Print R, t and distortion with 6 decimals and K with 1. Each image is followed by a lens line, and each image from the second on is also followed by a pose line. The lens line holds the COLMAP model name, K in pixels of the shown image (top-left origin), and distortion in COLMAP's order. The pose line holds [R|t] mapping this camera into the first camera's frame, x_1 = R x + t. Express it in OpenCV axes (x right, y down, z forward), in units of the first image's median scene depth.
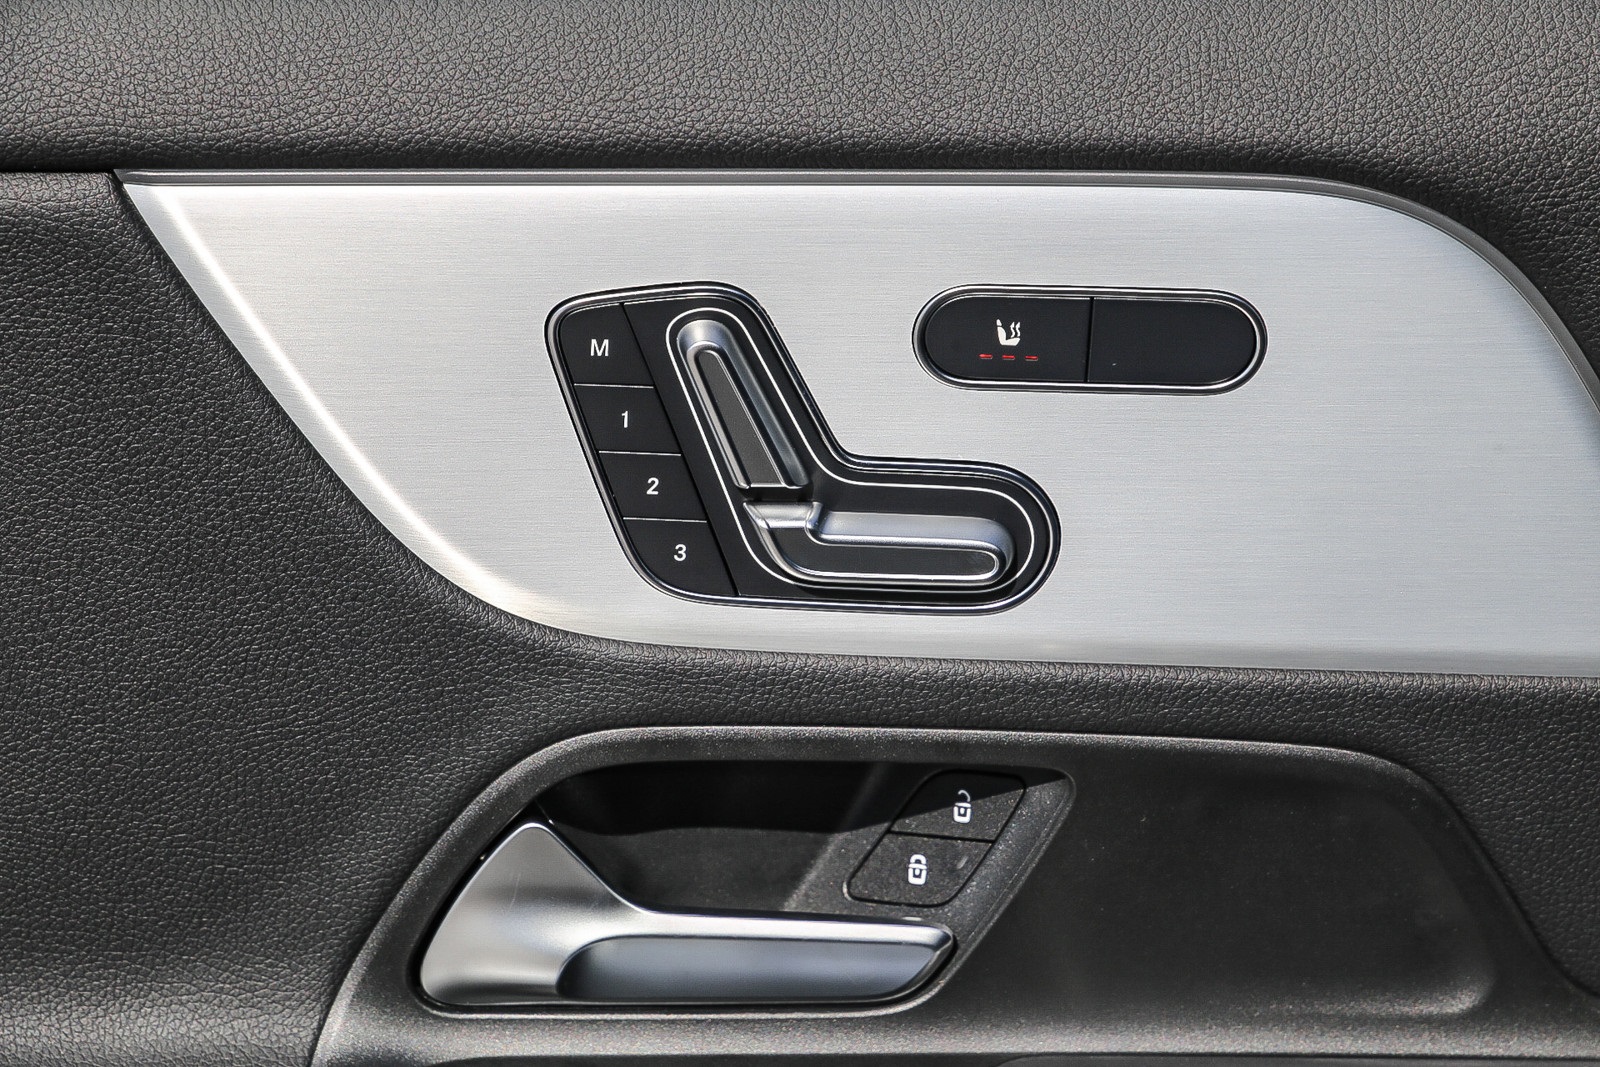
lens RADIAL K [[4502.2, 0, 815.9], [0, 4502.2, 537.0], [0, 0, 1]] dist [0.290432, 0.000000]
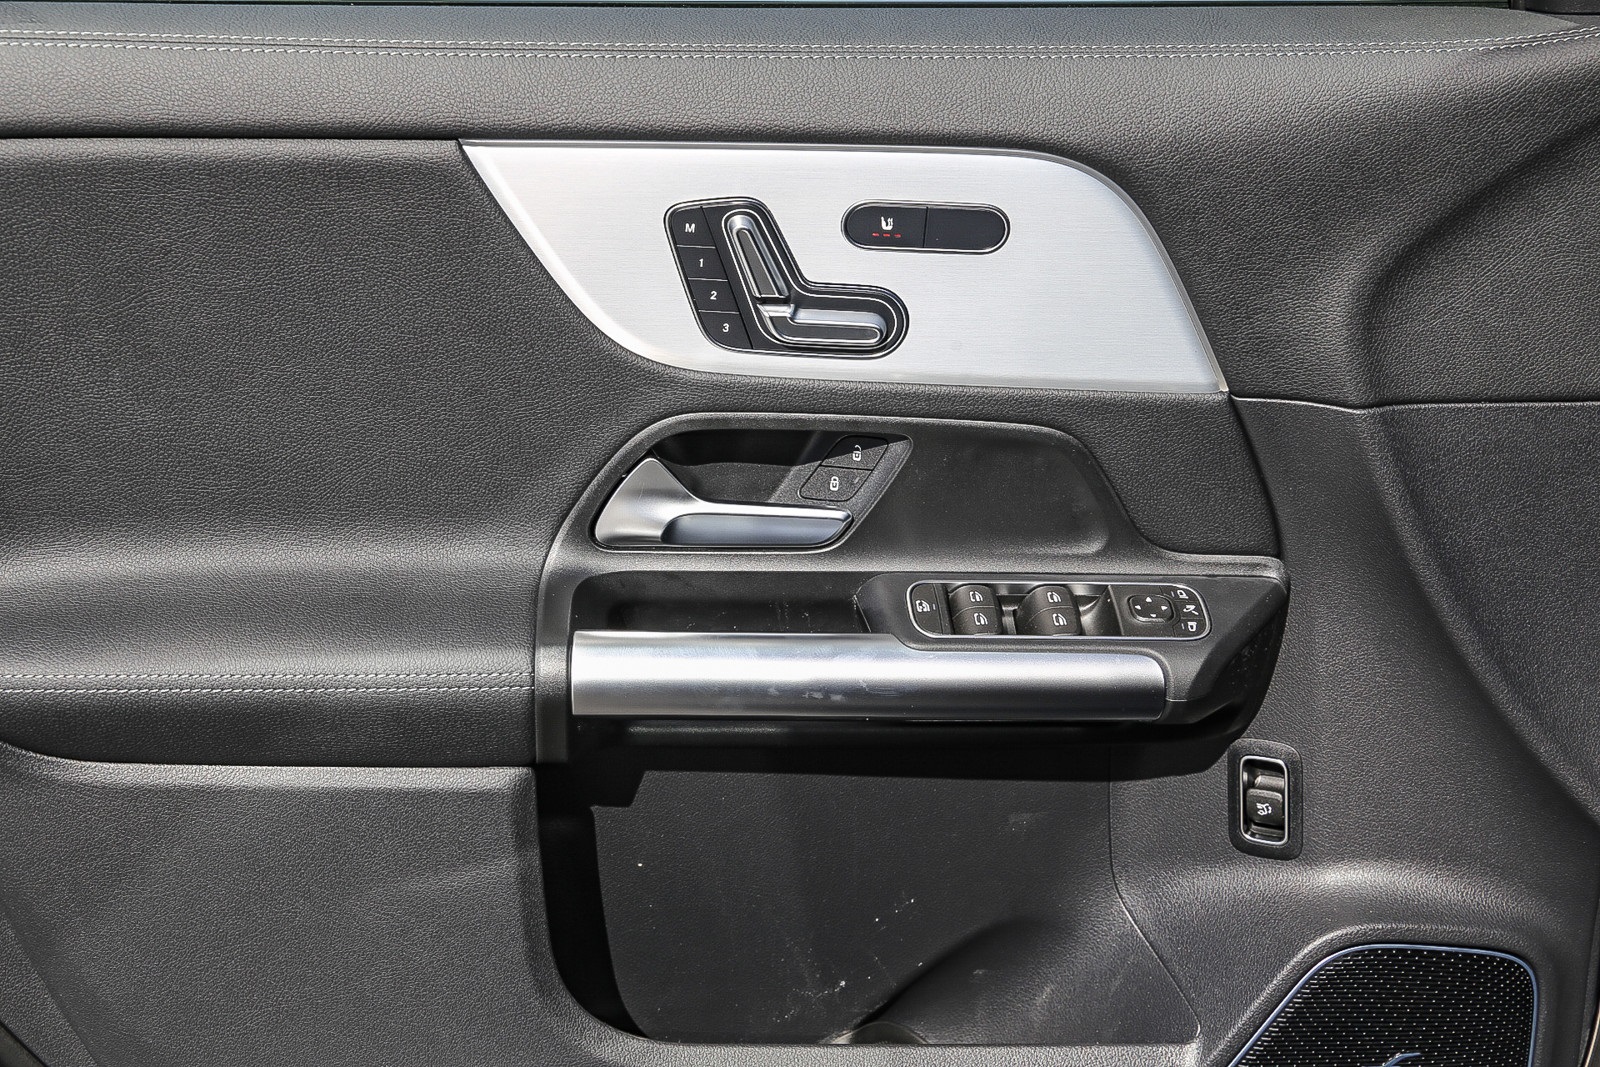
lens RADIAL K [[2709.6, 0, 783.5], [0, 2709.6, 528.1], [0, 0, 1]] dist [0.053014, 0.000000]
pose [[0.999018, 0.008879, 0.043416, -0.056536], [-0.011811, 0.997632, 0.067761, 0.010474], [-0.042712, -0.068208, 0.996756, -0.248329]]
